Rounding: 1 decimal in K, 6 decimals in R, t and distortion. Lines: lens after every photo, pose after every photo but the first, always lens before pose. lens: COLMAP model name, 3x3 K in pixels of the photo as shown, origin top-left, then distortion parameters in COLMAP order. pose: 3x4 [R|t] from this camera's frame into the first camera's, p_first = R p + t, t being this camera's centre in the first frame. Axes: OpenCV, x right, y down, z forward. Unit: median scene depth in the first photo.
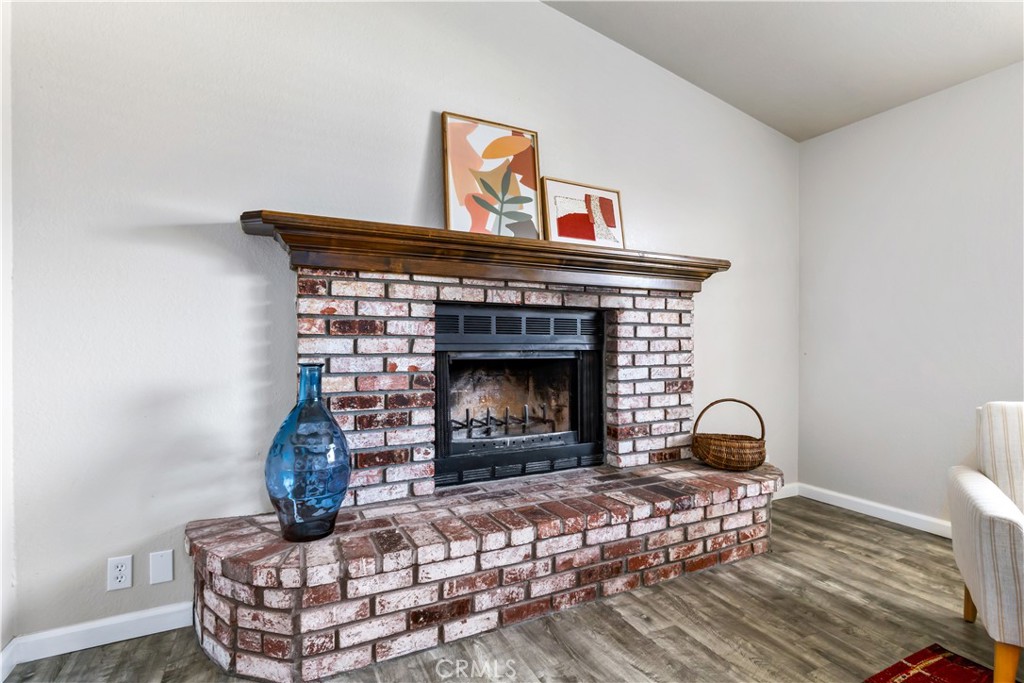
lens RADIAL K [[493.8, 0, 513.7], [0, 493.8, 342.4], [0, 0, 1]] dist [-0.021491, 0.000508]
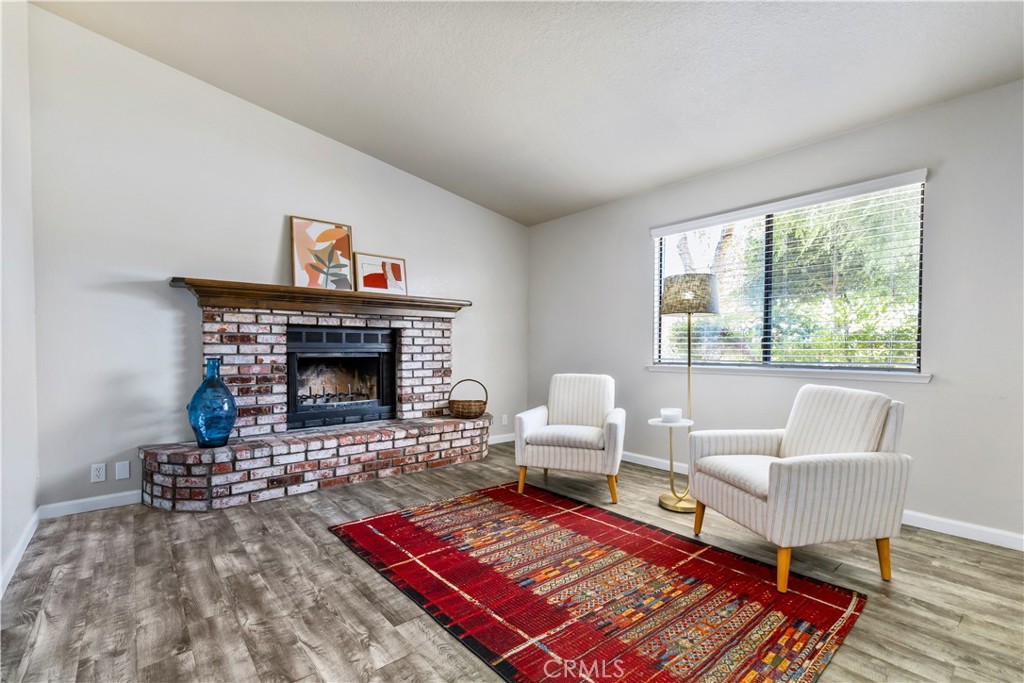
lens RADIAL K [[465.0, 0, 501.7], [0, 465.0, 356.7], [0, 0, 1]] dist [-0.010035, -0.000525]
pose [[0.976737, -0.003850, 0.214407, 0.255452], [-0.000154, 0.999826, 0.018655, 0.002676], [-0.214442, -0.018254, 0.976566, -0.857538]]
